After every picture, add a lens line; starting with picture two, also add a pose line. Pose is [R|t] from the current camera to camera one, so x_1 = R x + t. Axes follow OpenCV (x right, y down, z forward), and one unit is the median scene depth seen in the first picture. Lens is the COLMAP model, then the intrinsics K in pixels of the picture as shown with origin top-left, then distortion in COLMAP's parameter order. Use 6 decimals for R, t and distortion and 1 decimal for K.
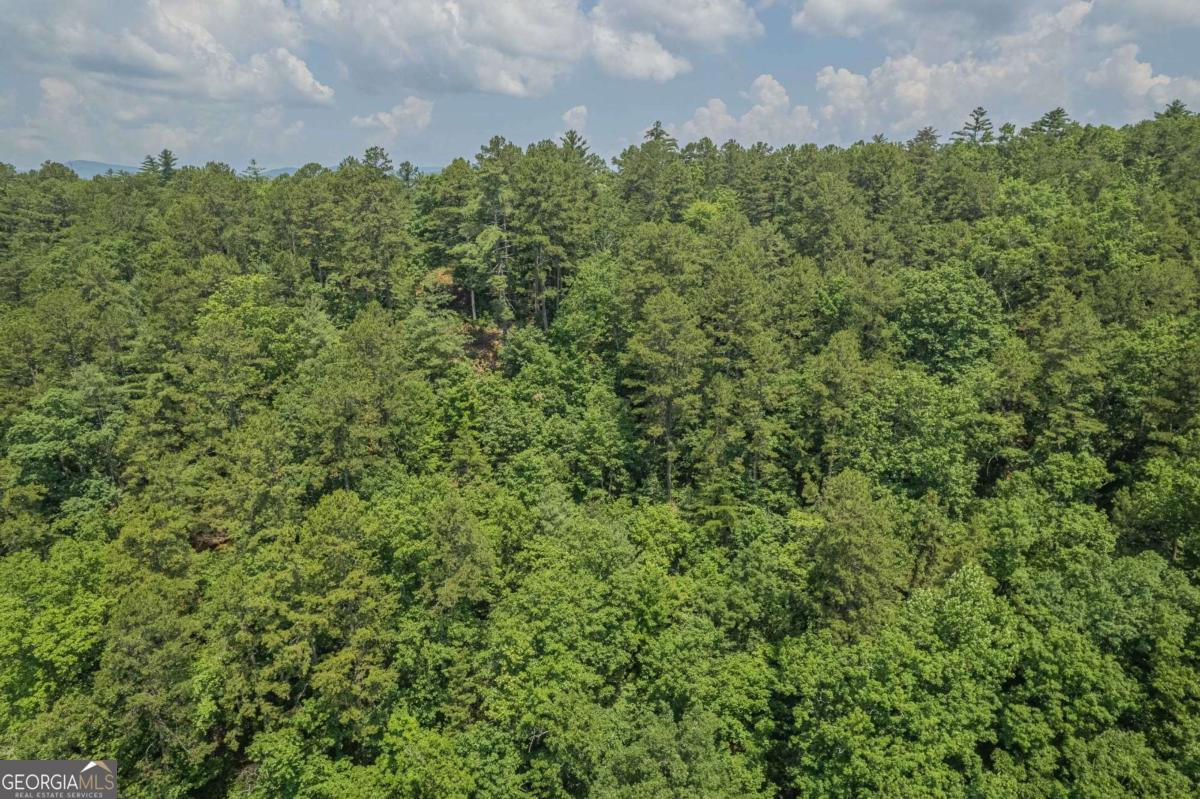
lens RADIAL K [[768.0, 0, 604.3], [0, 768.0, 394.2], [0, 0, 1]] dist [-0.067364, 0.058639]
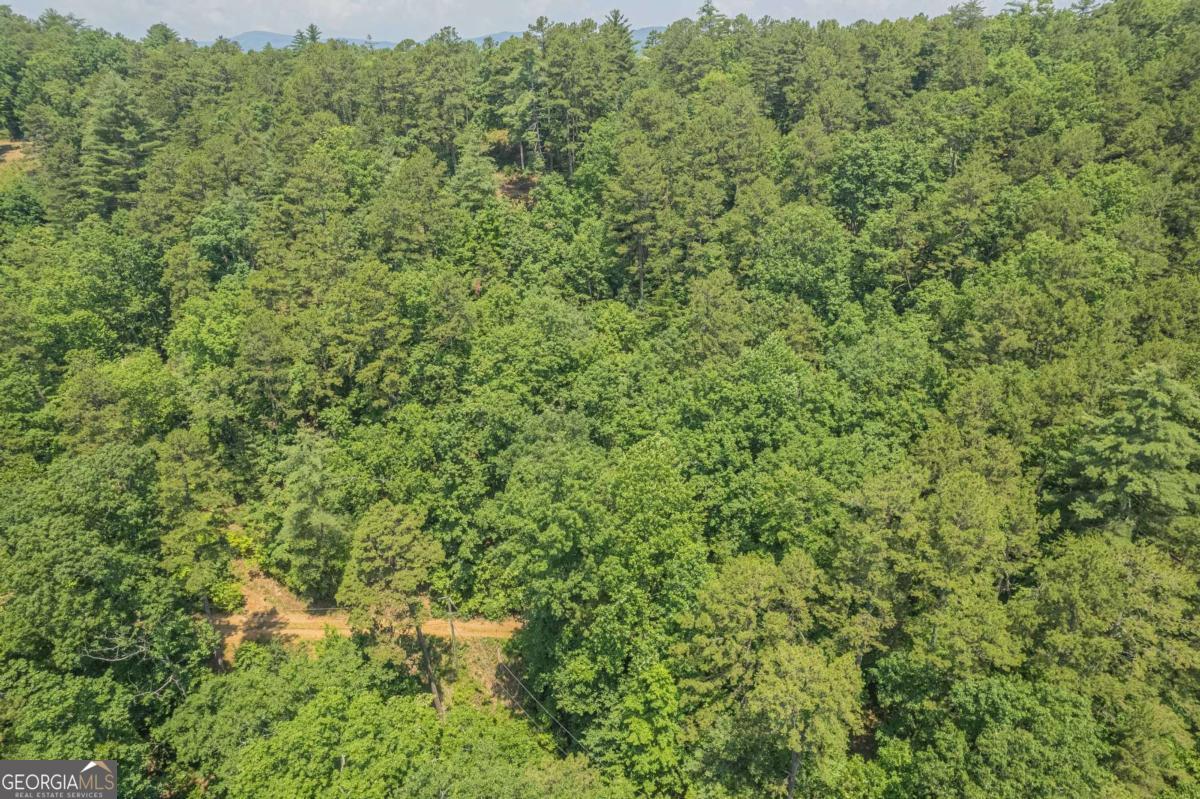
lens RADIAL K [[772.7, 0, 601.0], [0, 772.7, 389.7], [0, 0, 1]] dist [-0.073103, 0.065485]
pose [[0.981750, 0.075736, -0.174447, 0.294840], [-0.050057, 0.987845, 0.147162, 0.096939], [0.183472, -0.135744, 0.973607, -0.358772]]
